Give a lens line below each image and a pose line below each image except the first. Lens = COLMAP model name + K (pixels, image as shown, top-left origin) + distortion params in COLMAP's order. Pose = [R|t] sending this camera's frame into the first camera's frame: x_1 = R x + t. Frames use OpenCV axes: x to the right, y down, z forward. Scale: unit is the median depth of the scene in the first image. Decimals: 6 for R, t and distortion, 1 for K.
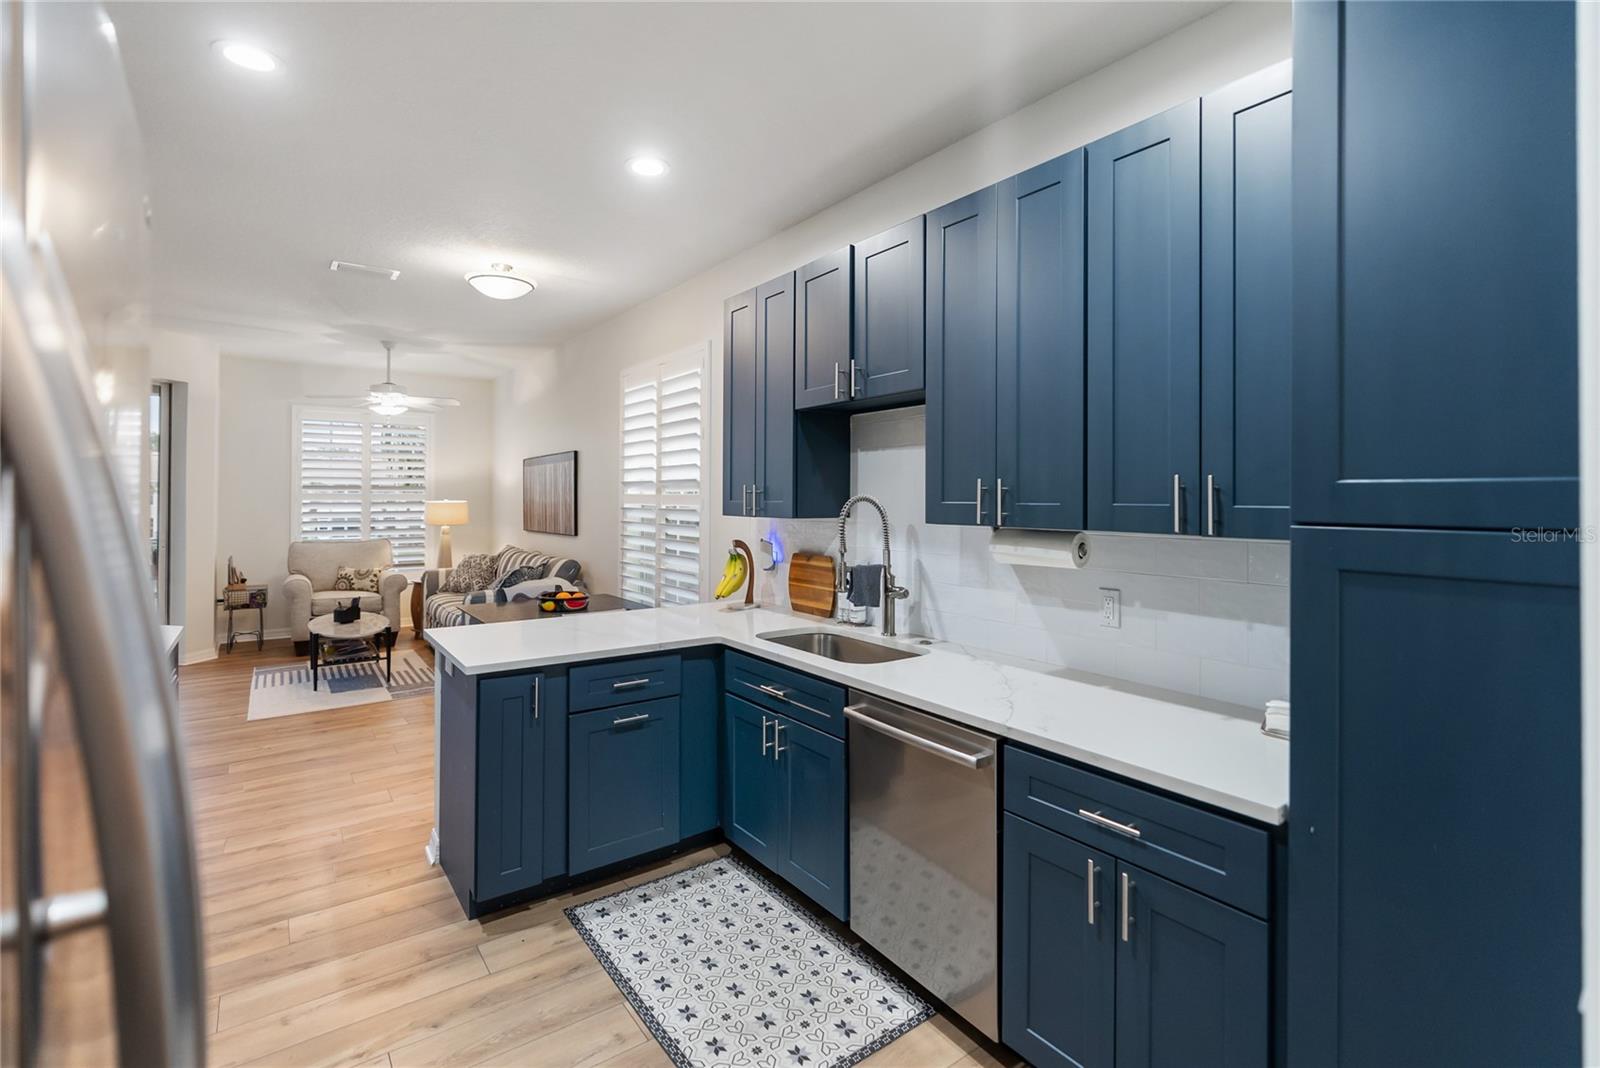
lens RADIAL K [[745.7, 0, 790.4], [0, 745.7, 491.2], [0, 0, 1]] dist [0.000354, 0.000654]
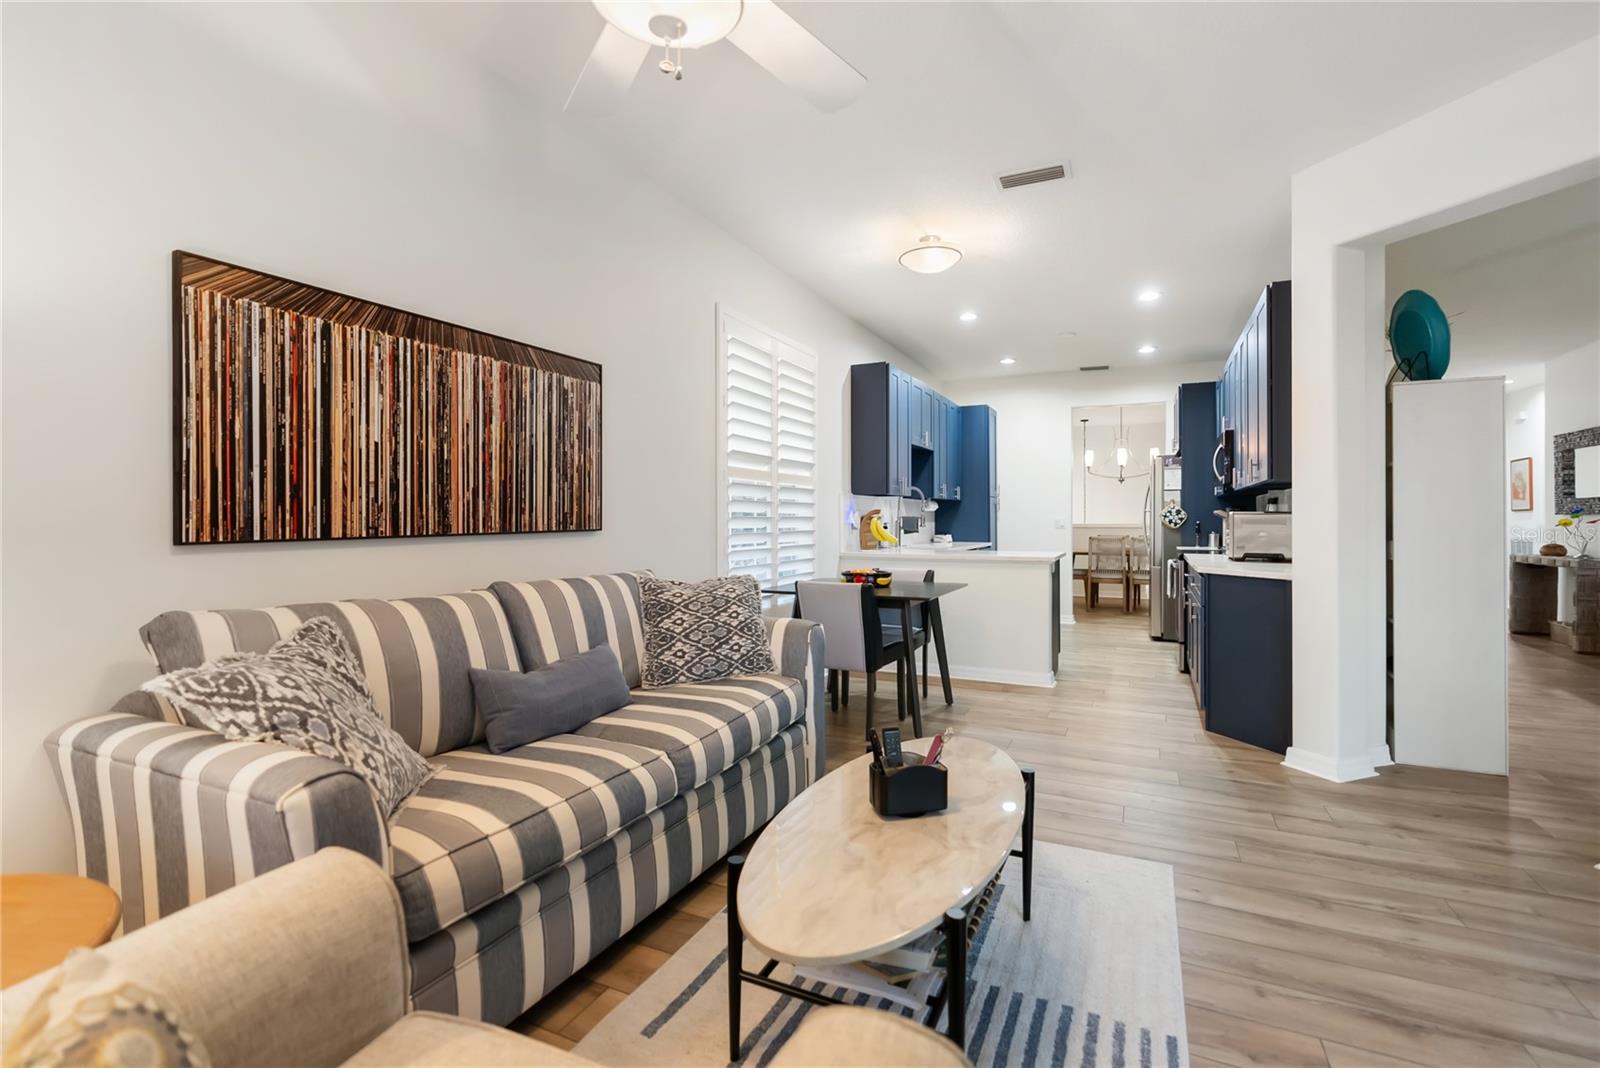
lens RADIAL K [[717.9, 0, 804.4], [0, 717.9, 523.0], [0, 0, 1]] dist [-0.000971, 0.000596]
pose [[-0.497499, -0.006978, 0.867436, -1.195022], [-0.005661, 0.999972, 0.004797, 0.078001], [-0.867446, -0.002524, -0.497525, 1.700460]]
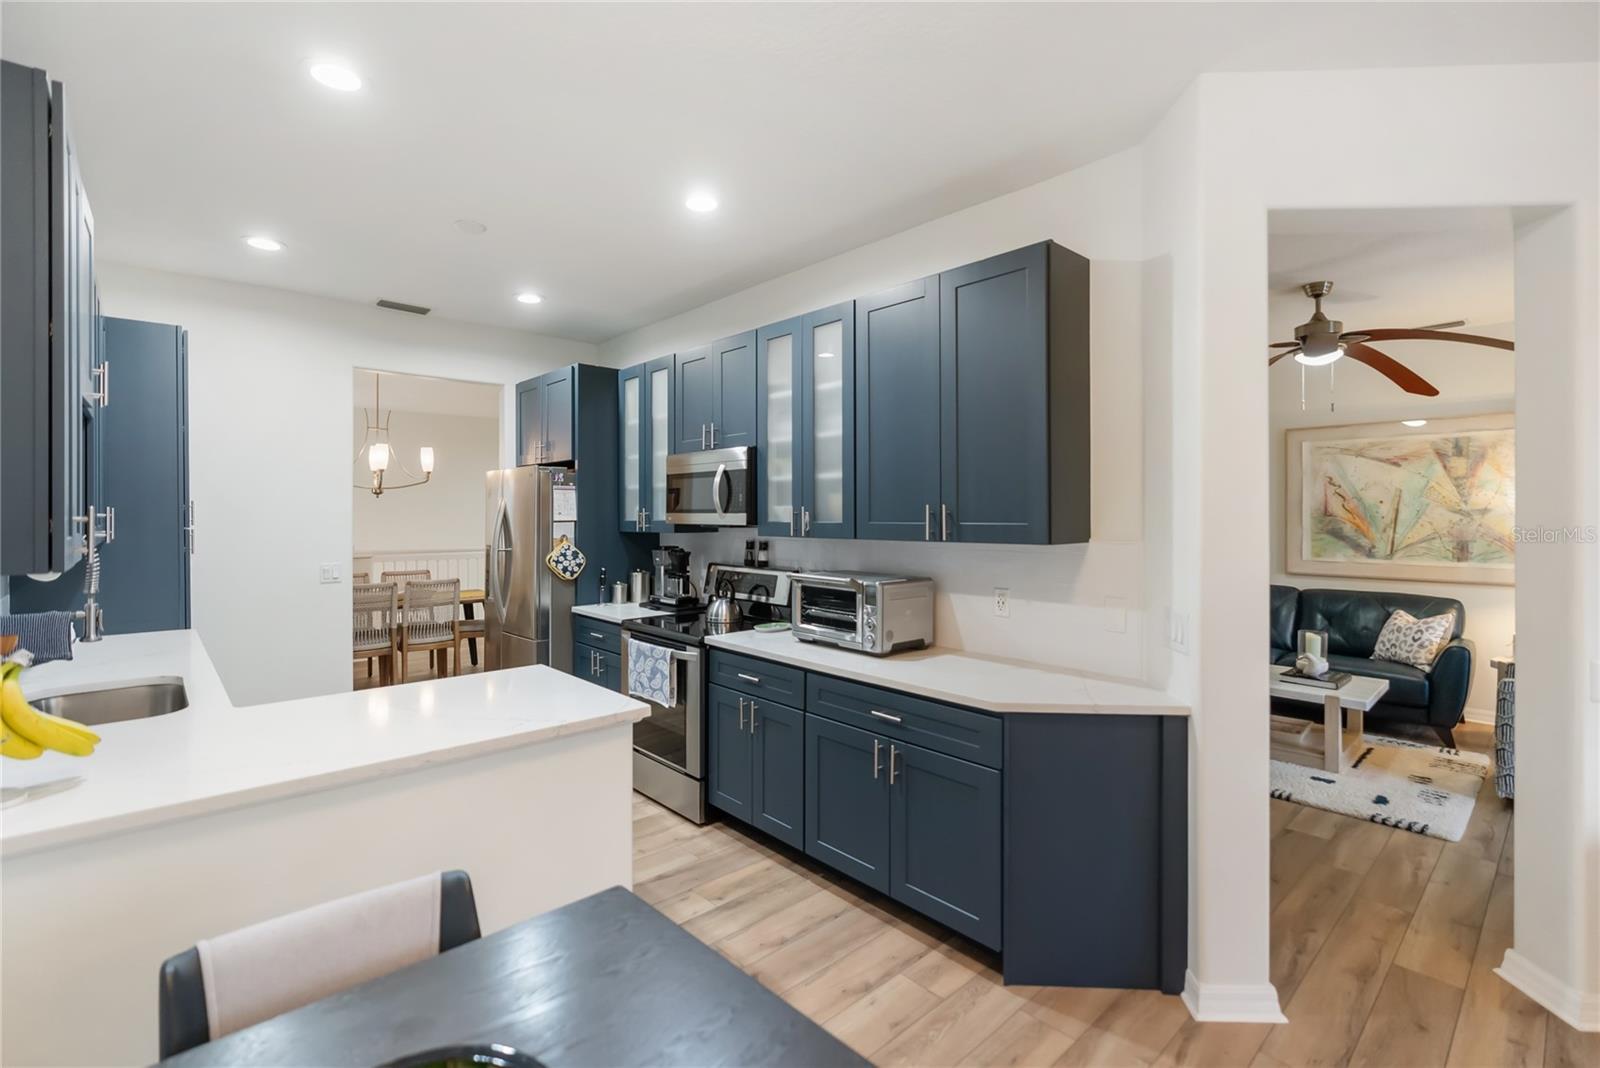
lens RADIAL K [[719.8, 0, 798.4], [0, 719.8, 514.8], [0, 0, 1]] dist [-0.002621, 0.000752]
pose [[-0.991365, -0.000298, -0.131134, -0.405710], [0.000130, 0.999995, -0.003258, 0.000174], [0.131135, -0.003247, -0.991359, 1.284634]]
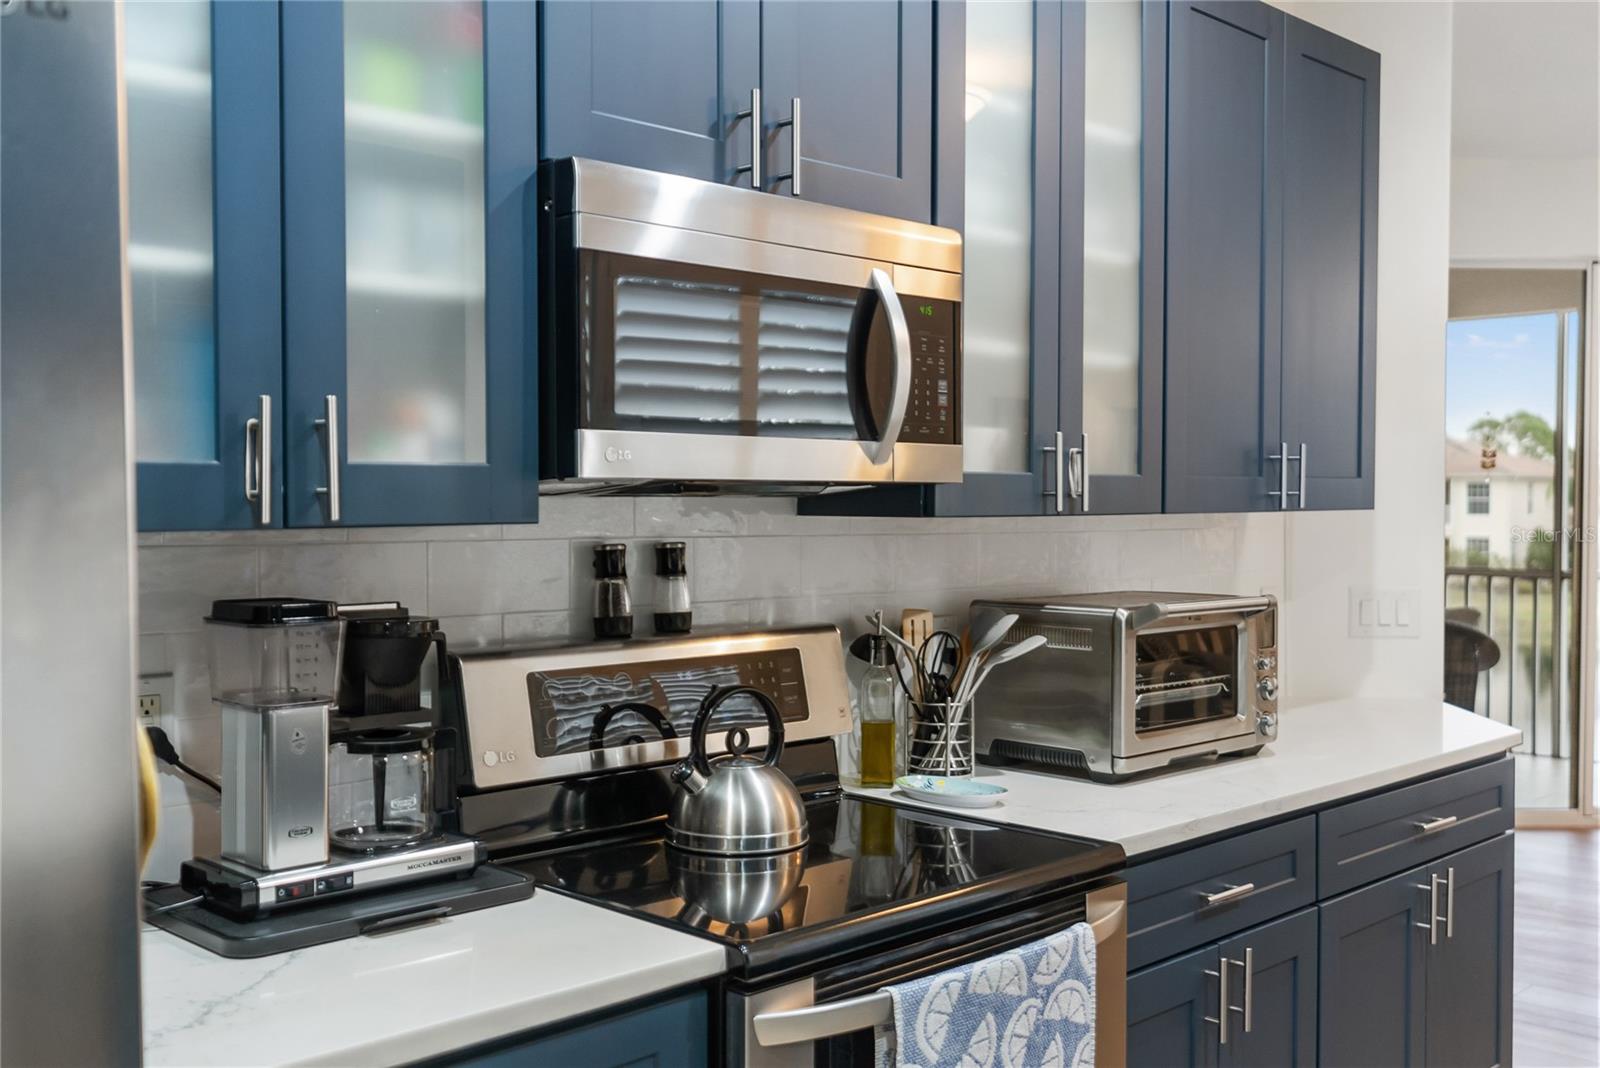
lens RADIAL K [[1540.8, 0, 784.2], [0, 1540.8, 546.9], [0, 0, 1]] dist [0.013528, -0.004781]
pose [[0.168005, 0.028208, -0.985383, 0.108567], [0.005206, 0.999551, 0.029501, 0.016200], [0.985772, -0.010086, 0.167783, 0.247254]]
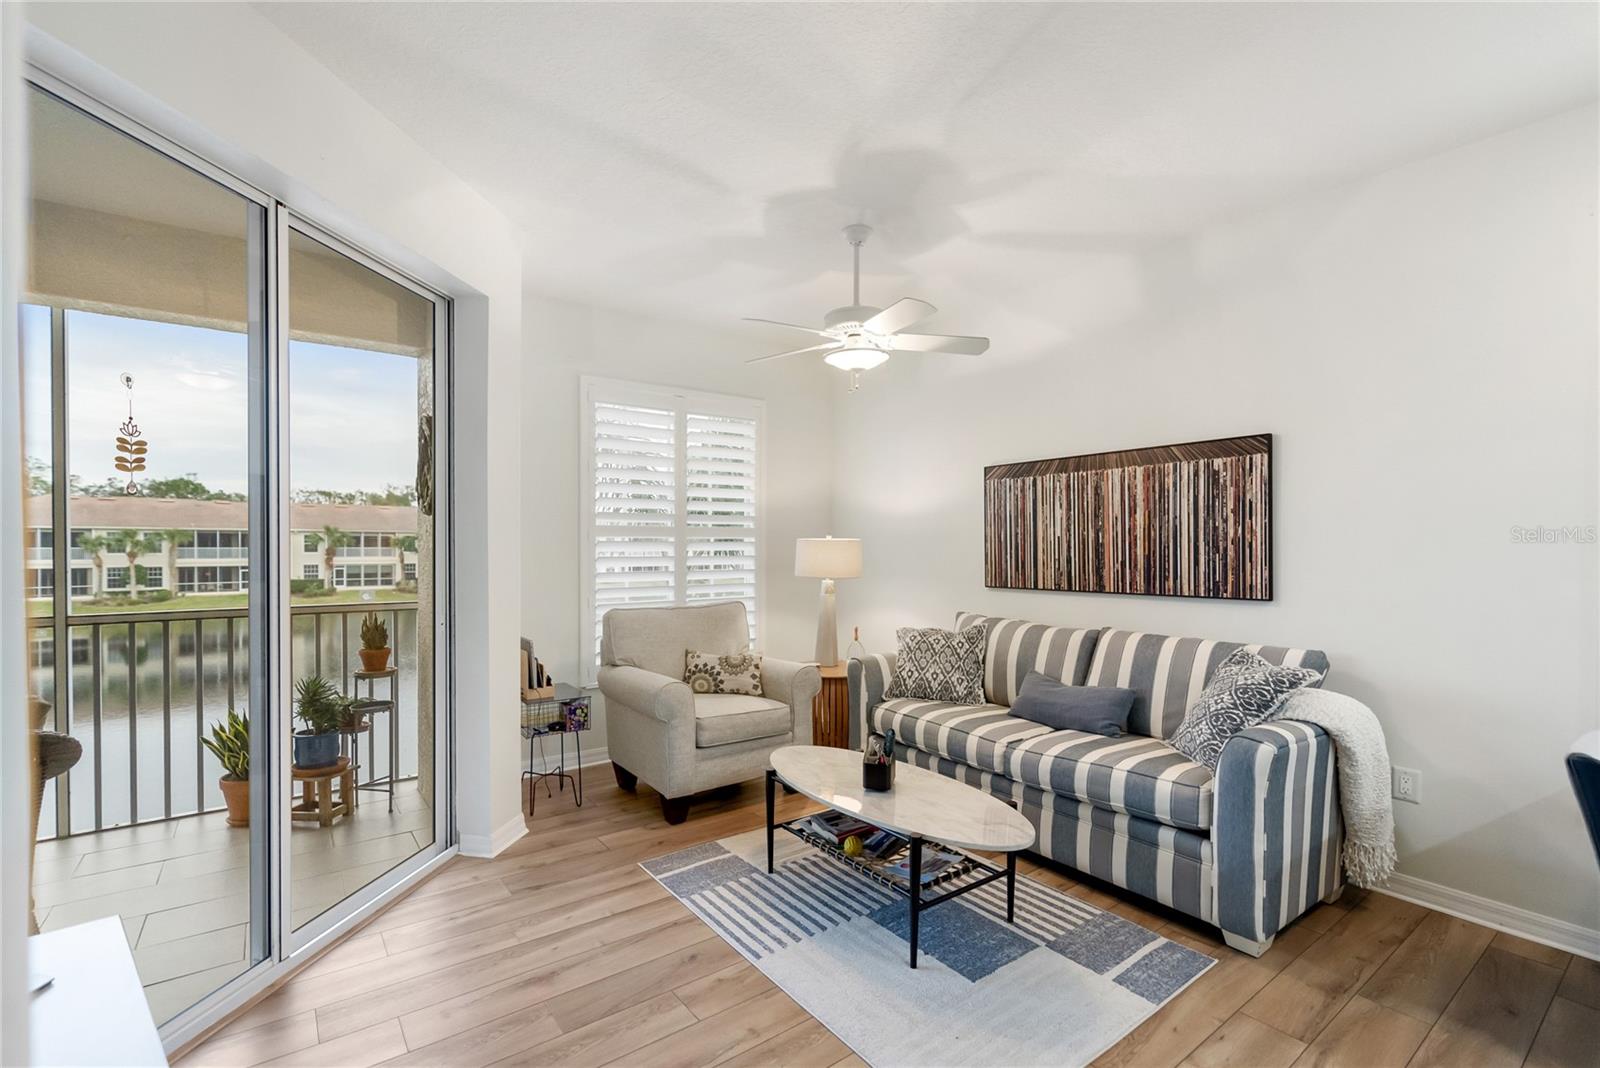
lens RADIAL K [[722.1, 0, 796.0], [0, 722.1, 549.1], [0, 0, 1]] dist [-0.003177, -0.000416]
pose [[0.999600, 0.000943, 0.028265, -0.947728], [-0.001264, 0.999935, 0.011337, 0.029038], [-0.028253, -0.011368, 0.999536, 0.781341]]
